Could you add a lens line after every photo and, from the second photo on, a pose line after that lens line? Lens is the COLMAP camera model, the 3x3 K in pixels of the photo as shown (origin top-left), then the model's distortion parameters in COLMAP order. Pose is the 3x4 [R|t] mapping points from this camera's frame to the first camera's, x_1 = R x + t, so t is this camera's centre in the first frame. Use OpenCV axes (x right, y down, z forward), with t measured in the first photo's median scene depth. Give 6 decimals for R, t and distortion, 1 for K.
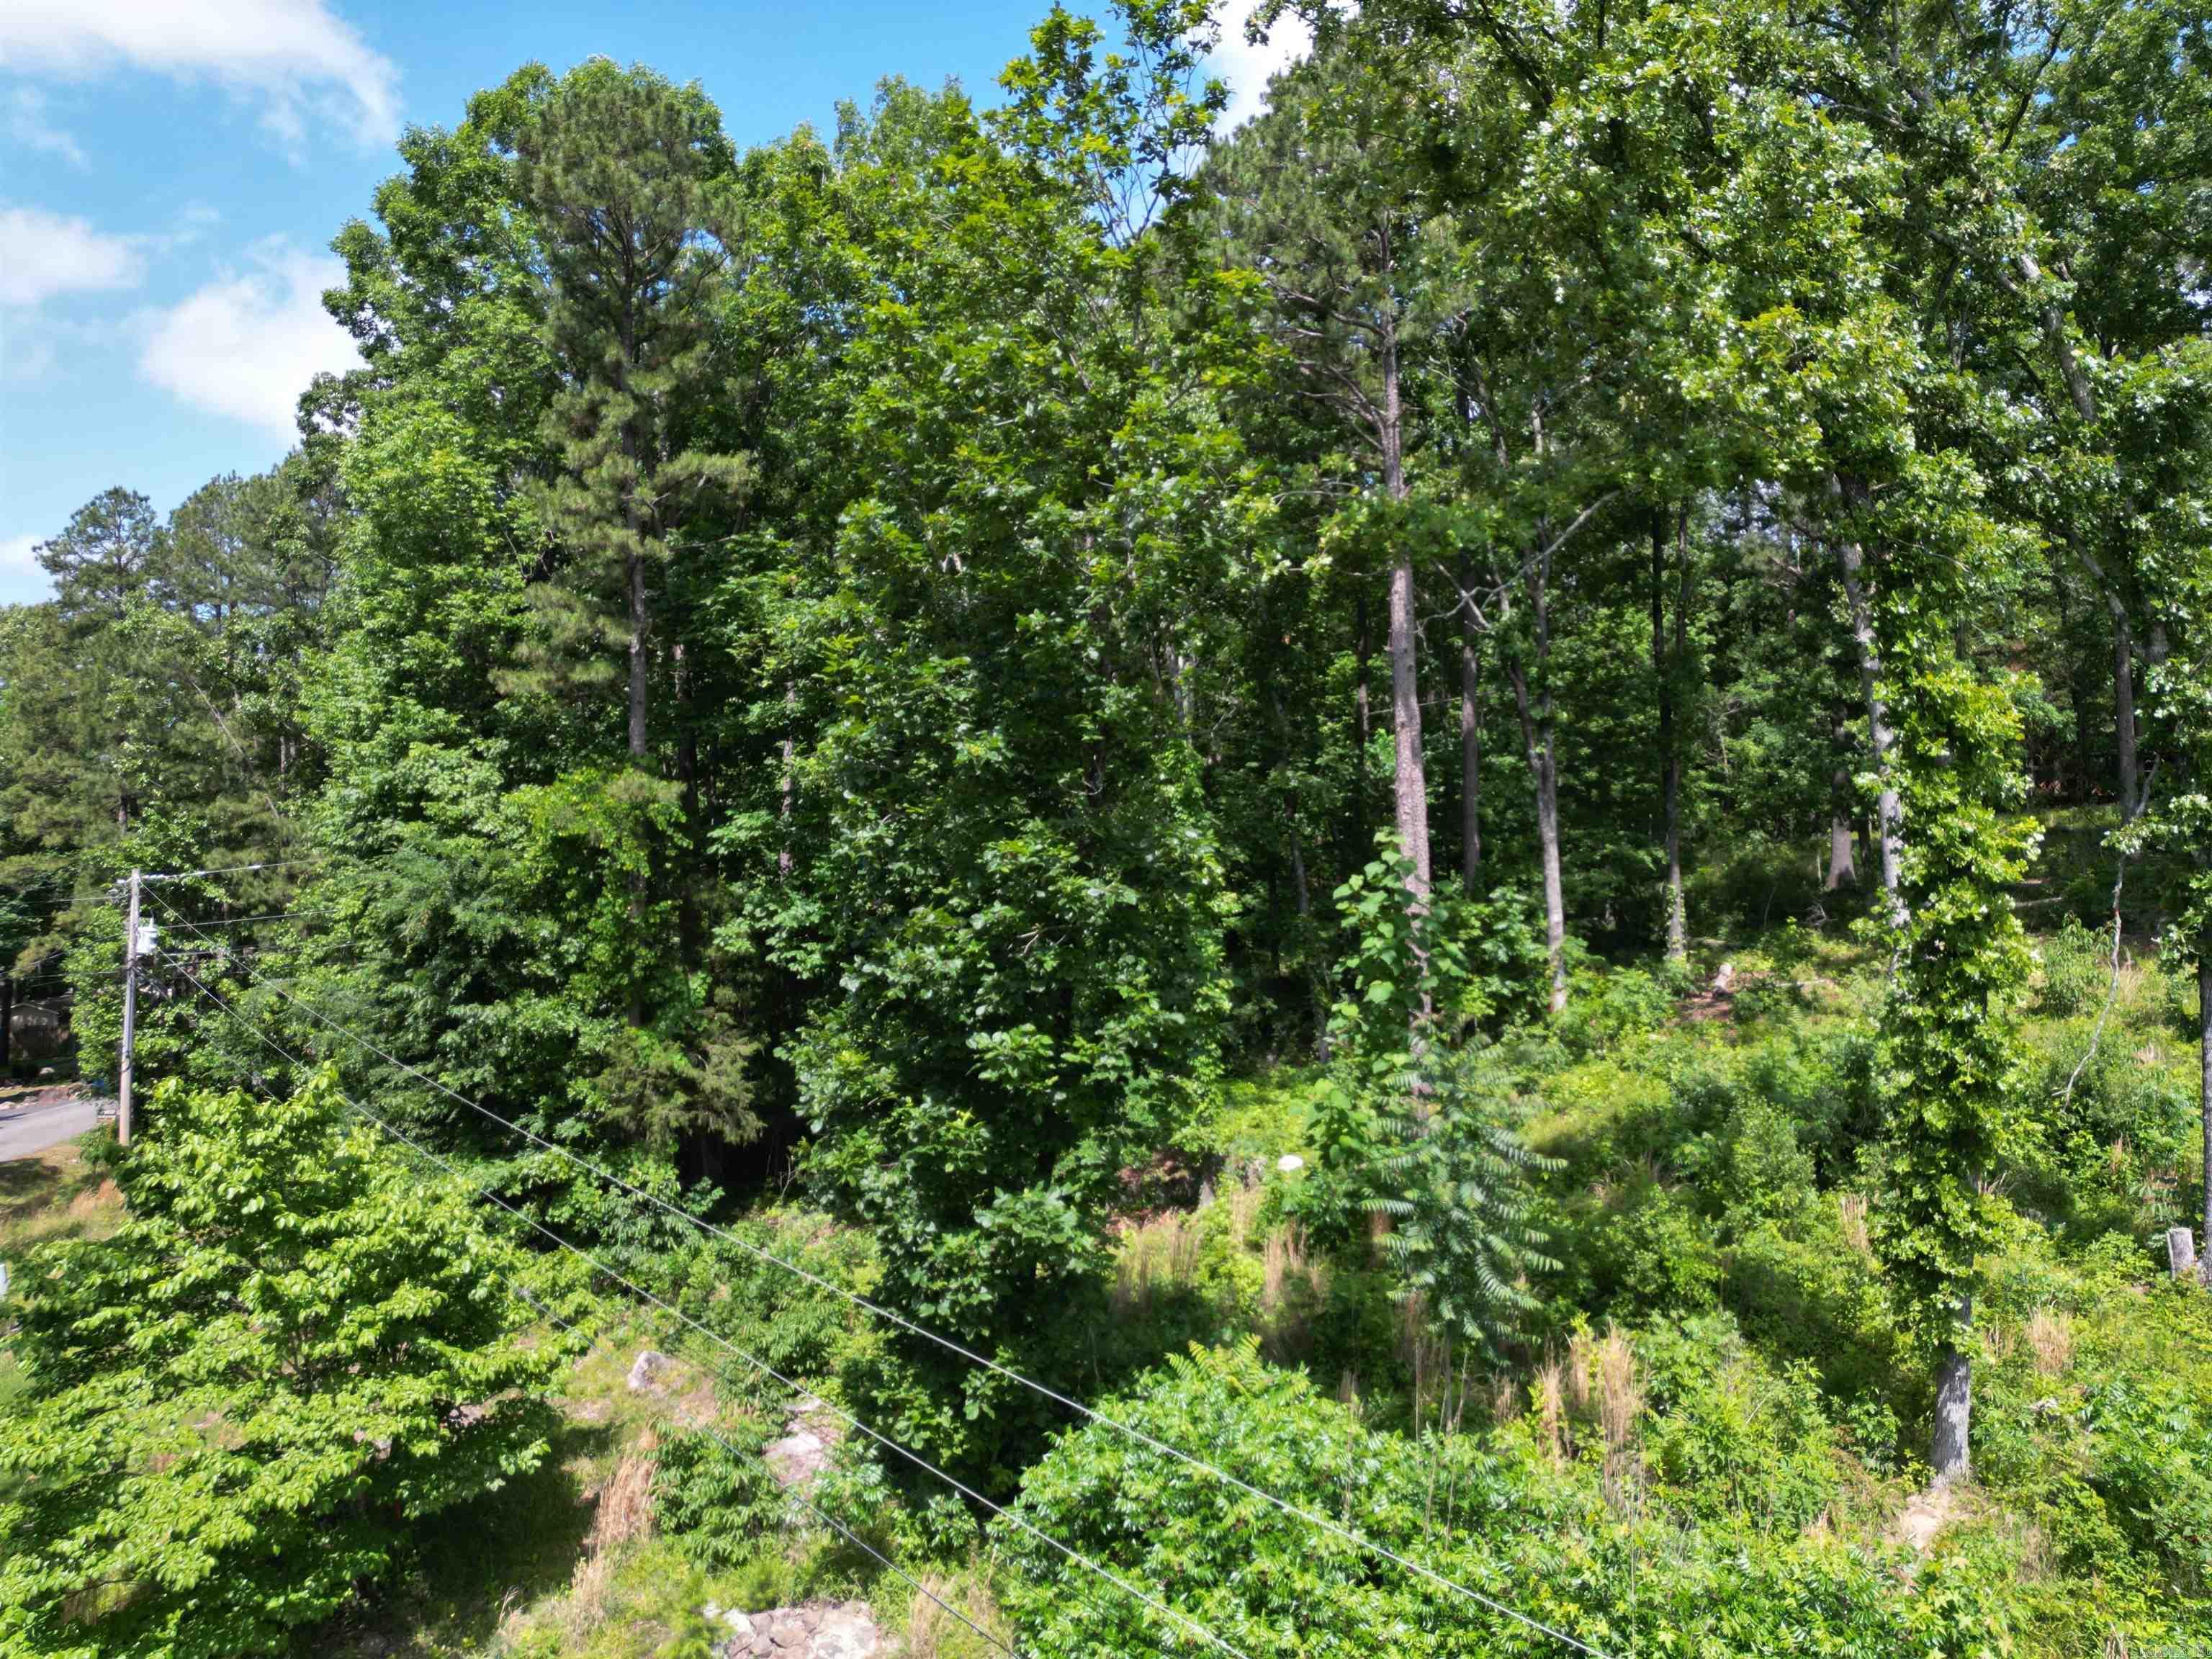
lens RADIAL K [[1623.5, 0, 1106.0], [0, 1623.5, 829.5], [0, 0, 1]] dist [-0.007170, 0.000701]
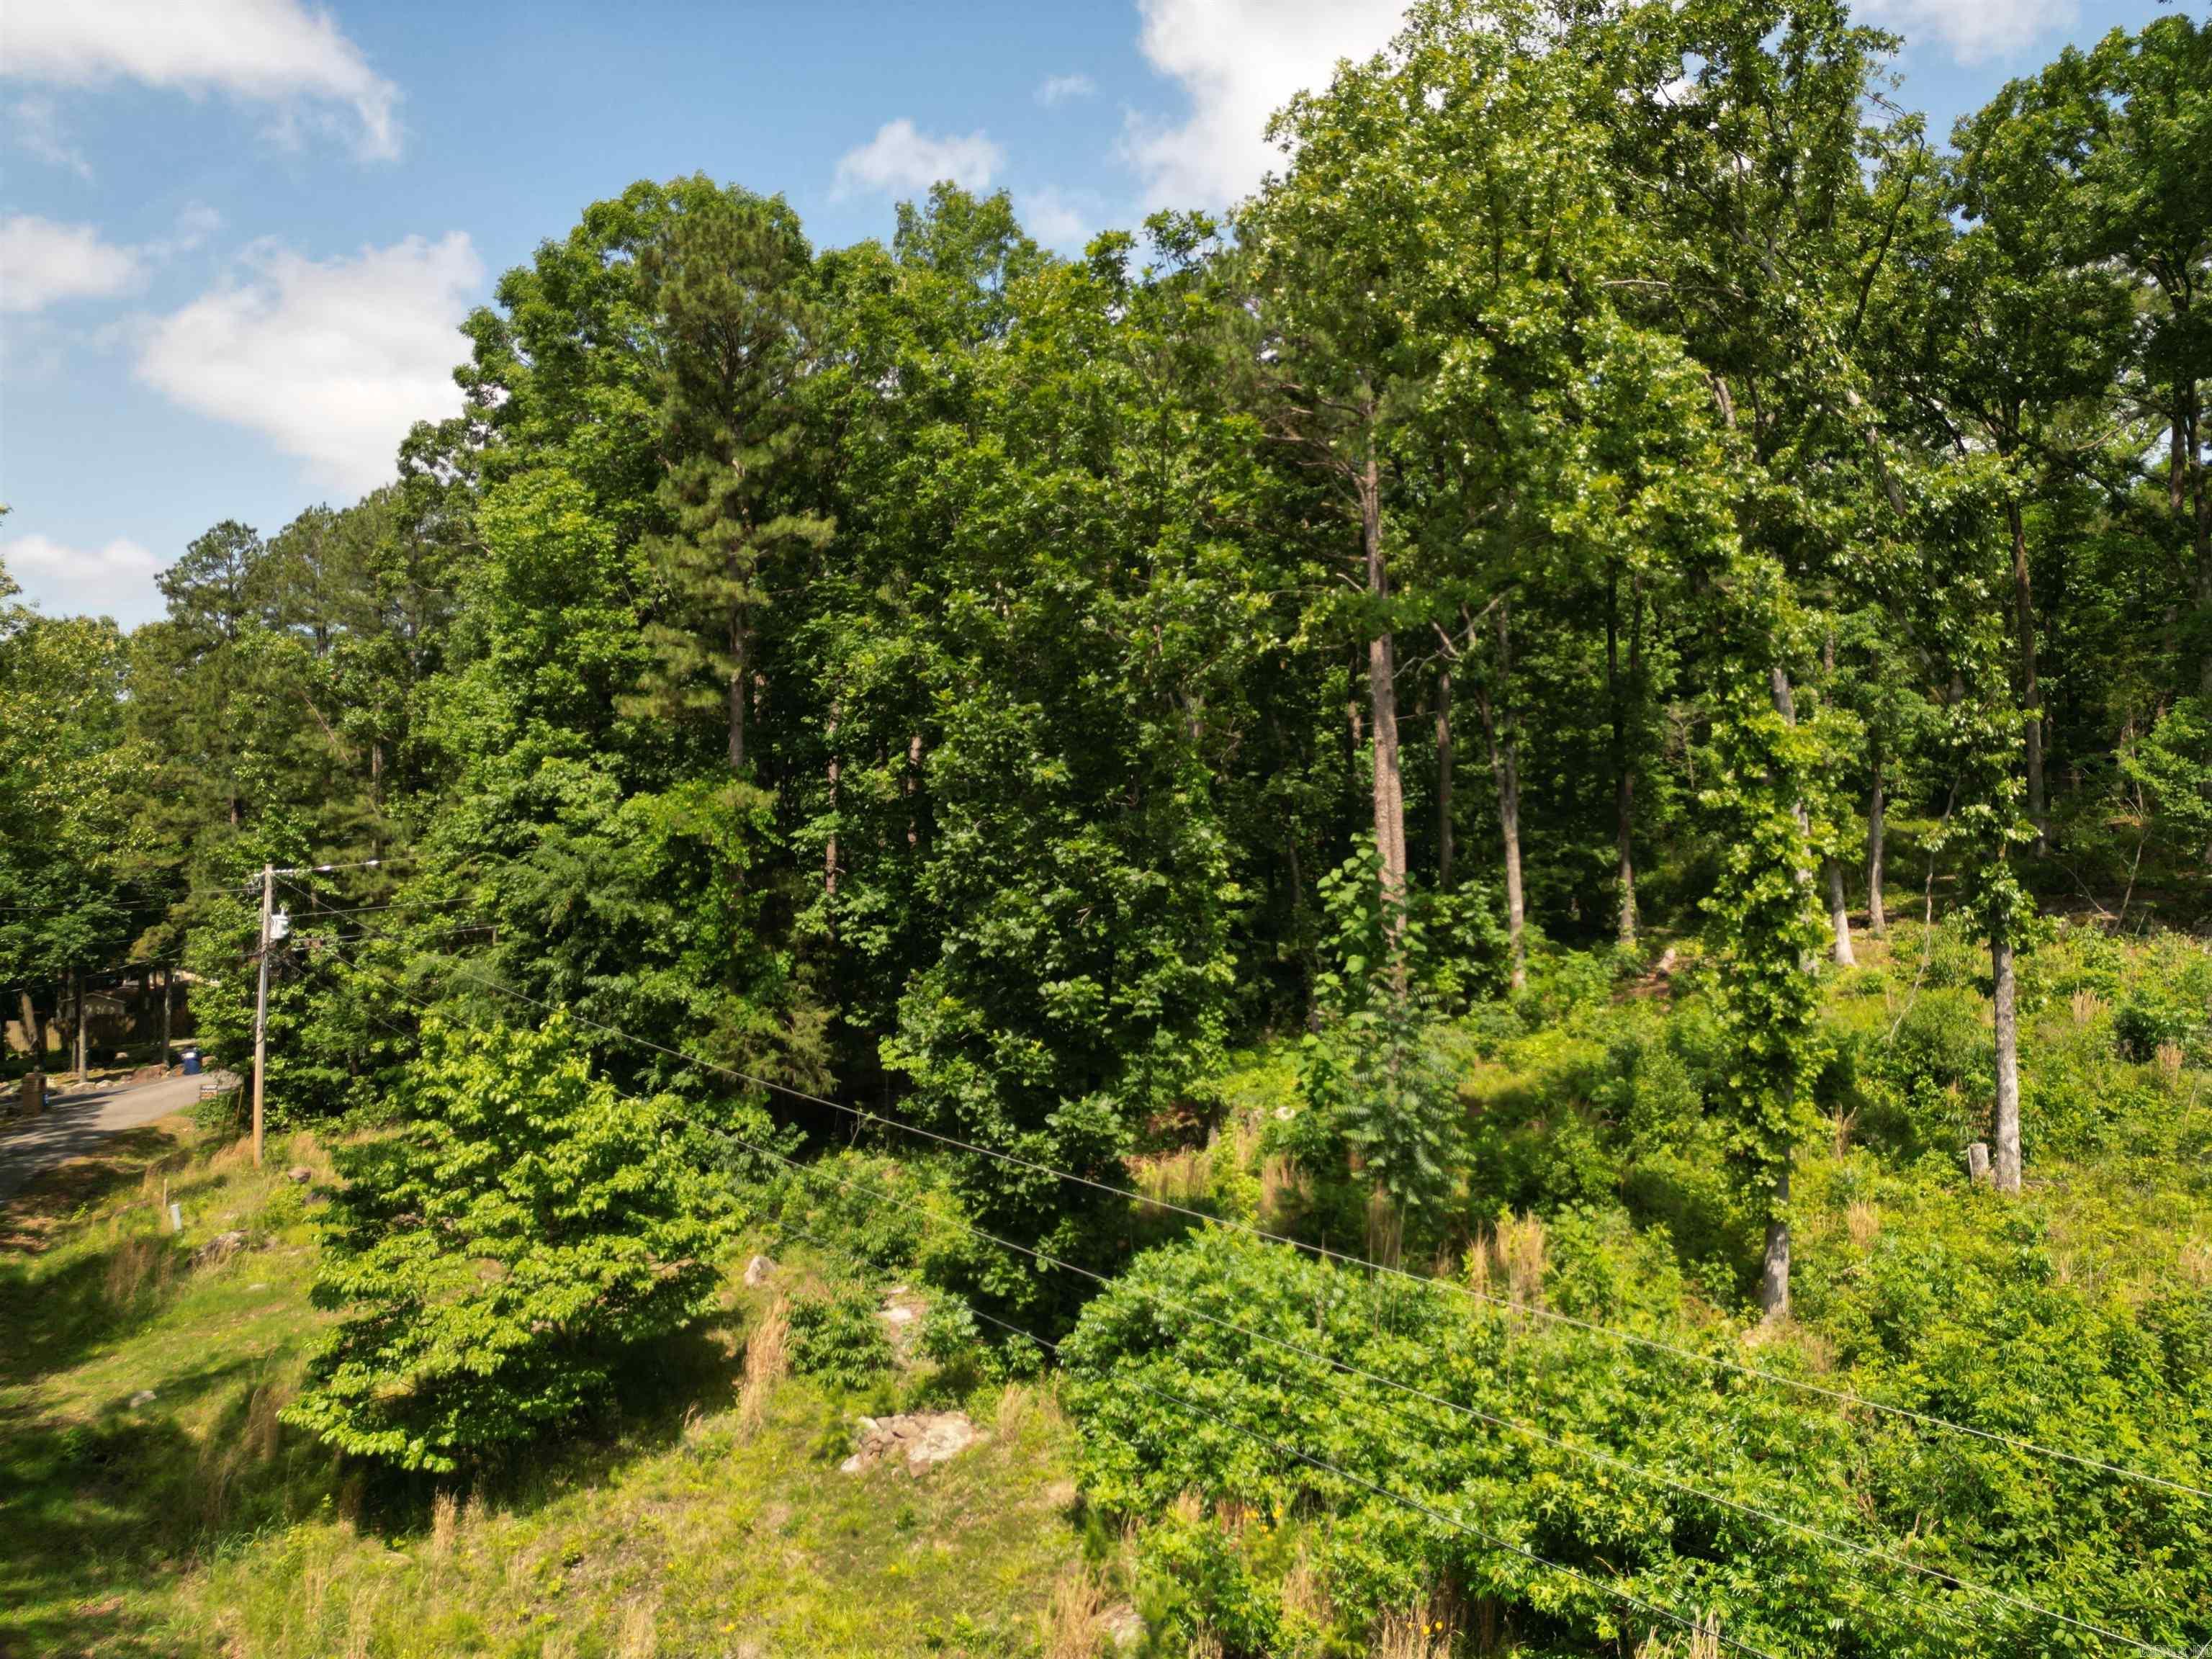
lens RADIAL K [[1512.5, 0, 1106.0], [0, 1512.5, 829.5], [0, 0, 1]] dist [0.002344, -0.000067]
pose [[0.999974, 0.000672, -0.007139, -0.014267], [-0.000673, 1.000000, -0.000157, -0.000930], [0.007139, 0.000162, 0.999975, -0.167644]]
